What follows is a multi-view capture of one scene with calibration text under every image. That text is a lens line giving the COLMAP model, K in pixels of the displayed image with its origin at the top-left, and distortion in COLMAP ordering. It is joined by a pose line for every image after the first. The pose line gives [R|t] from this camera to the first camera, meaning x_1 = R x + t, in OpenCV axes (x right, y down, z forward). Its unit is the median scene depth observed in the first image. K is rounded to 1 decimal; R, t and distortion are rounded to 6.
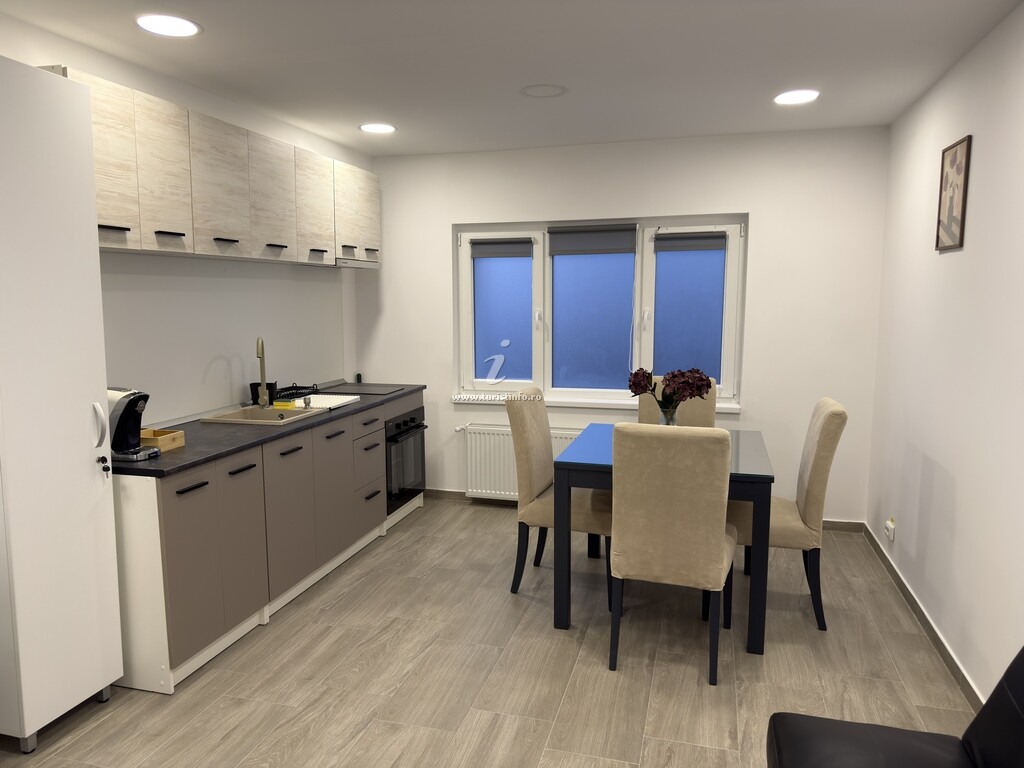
lens RADIAL K [[740.0, 0, 518.8], [0, 740.0, 389.1], [0, 0, 1]] dist [-0.007766, -0.005160]
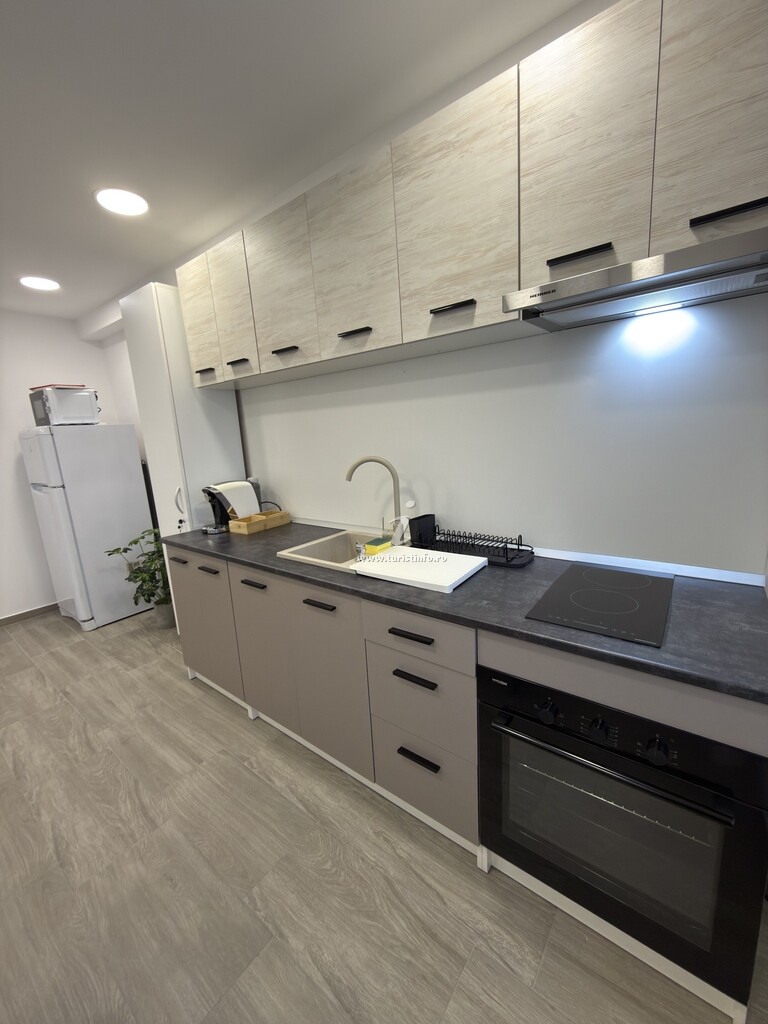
lens RADIAL K [[406.1, 0, 378.1], [0, 406.1, 512.0], [0, 0, 1]] dist [0.000215, -0.000094]
pose [[-0.394073, 0.197703, -0.897563, 0.058240], [-0.065253, 0.968107, 0.241890, -0.125122], [0.916760, 0.153891, -0.368604, 1.235977]]
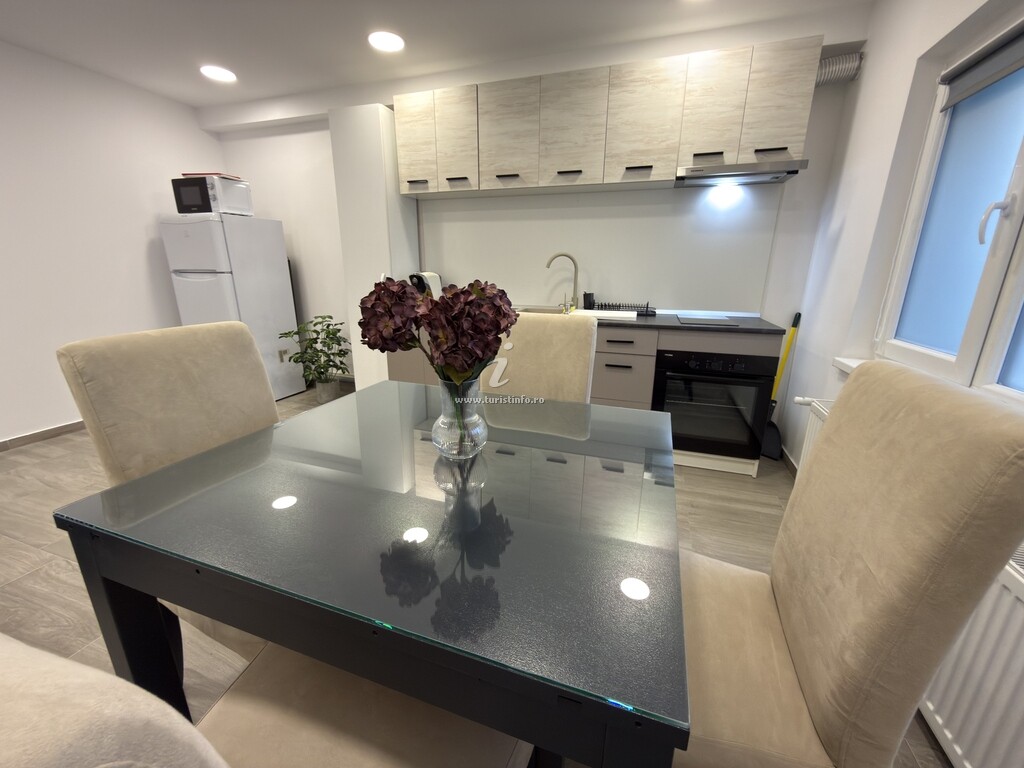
lens RADIAL K [[406.1, 0, 509.1], [0, 406.1, 382.2], [0, 0, 1]] dist [0.000215, -0.000094]
pose [[-0.083027, 0.263601, -0.961052, 0.414297], [-0.142581, 0.951318, 0.273249, -0.037435], [0.986295, 0.159715, -0.041401, 1.018464]]
